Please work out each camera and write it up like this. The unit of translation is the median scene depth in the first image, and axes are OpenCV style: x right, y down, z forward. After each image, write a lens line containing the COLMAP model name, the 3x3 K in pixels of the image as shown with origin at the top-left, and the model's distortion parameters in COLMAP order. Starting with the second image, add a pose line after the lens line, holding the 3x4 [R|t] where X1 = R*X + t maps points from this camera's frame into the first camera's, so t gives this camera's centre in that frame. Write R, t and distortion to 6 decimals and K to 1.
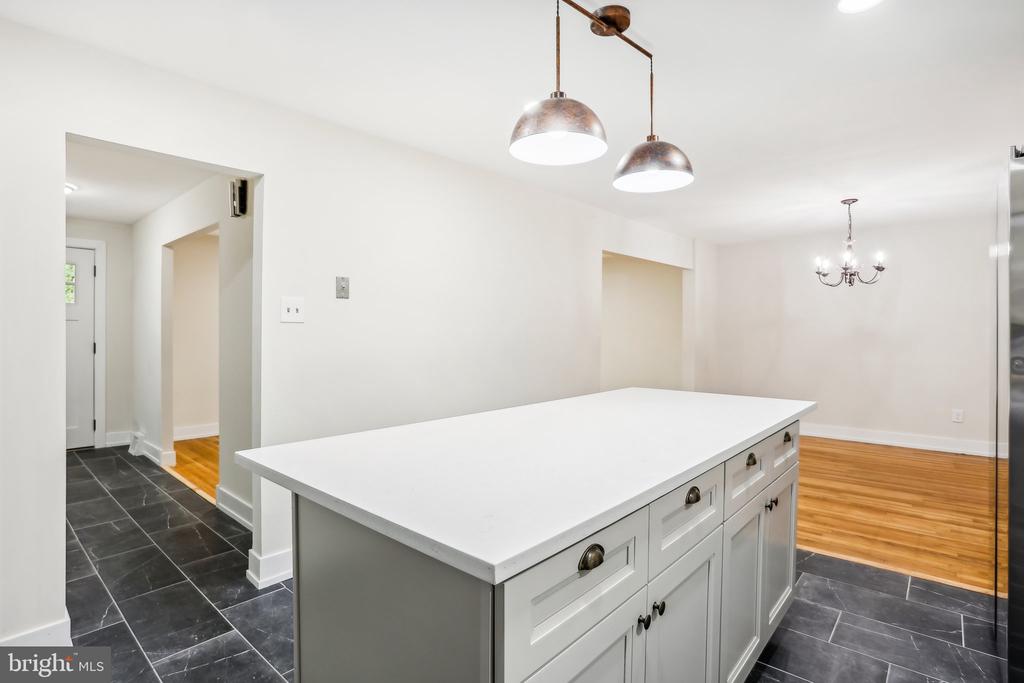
lens RADIAL K [[518.6, 0, 495.6], [0, 518.6, 329.2], [0, 0, 1]] dist [-0.071525, 0.029989]
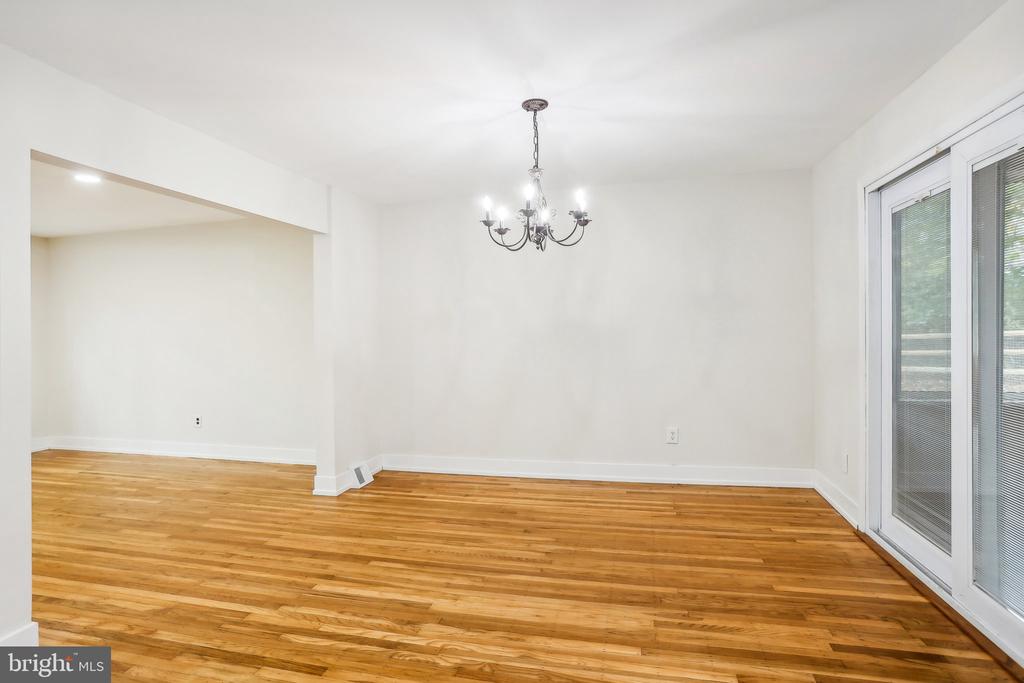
lens RADIAL K [[518.6, 0, 495.6], [0, 518.6, 329.2], [0, 0, 1]] dist [-0.071525, 0.029989]
pose [[0.890720, -0.017810, 0.454203, 0.388827], [0.019429, 0.999811, 0.001101, 0.004086], [-0.454137, 0.007844, 0.890897, 0.494455]]
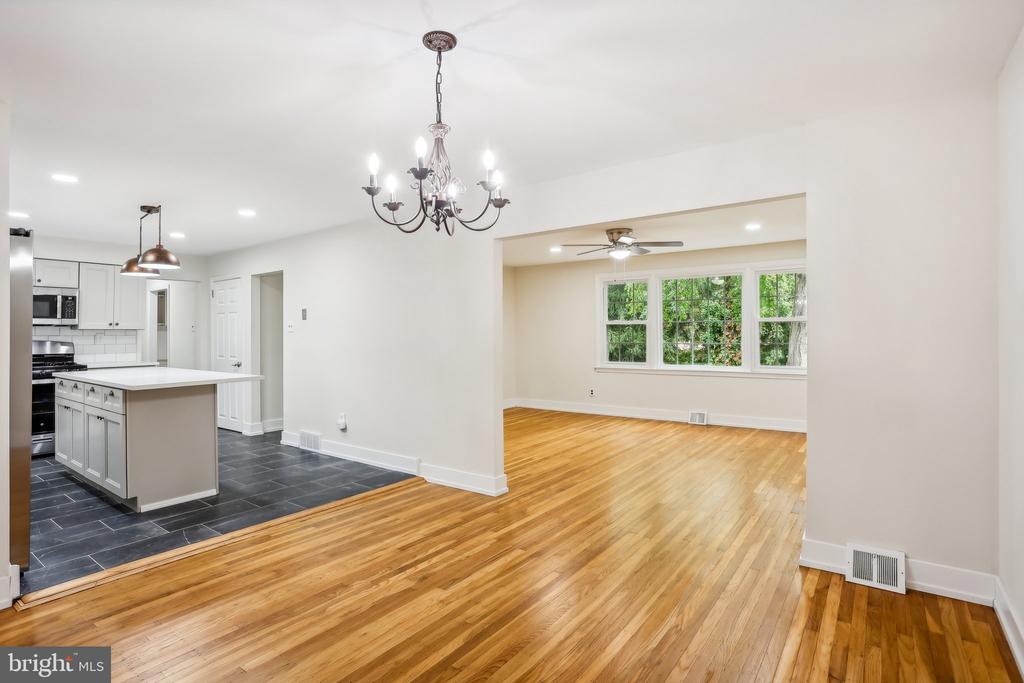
lens RADIAL K [[518.6, 0, 495.6], [0, 518.6, 329.2], [0, 0, 1]] dist [-0.071525, 0.029989]
pose [[0.092318, -0.013596, -0.995637, 1.154912], [0.009460, 0.999874, -0.012777, 0.007698], [0.995685, -0.008239, 0.092435, 1.016375]]
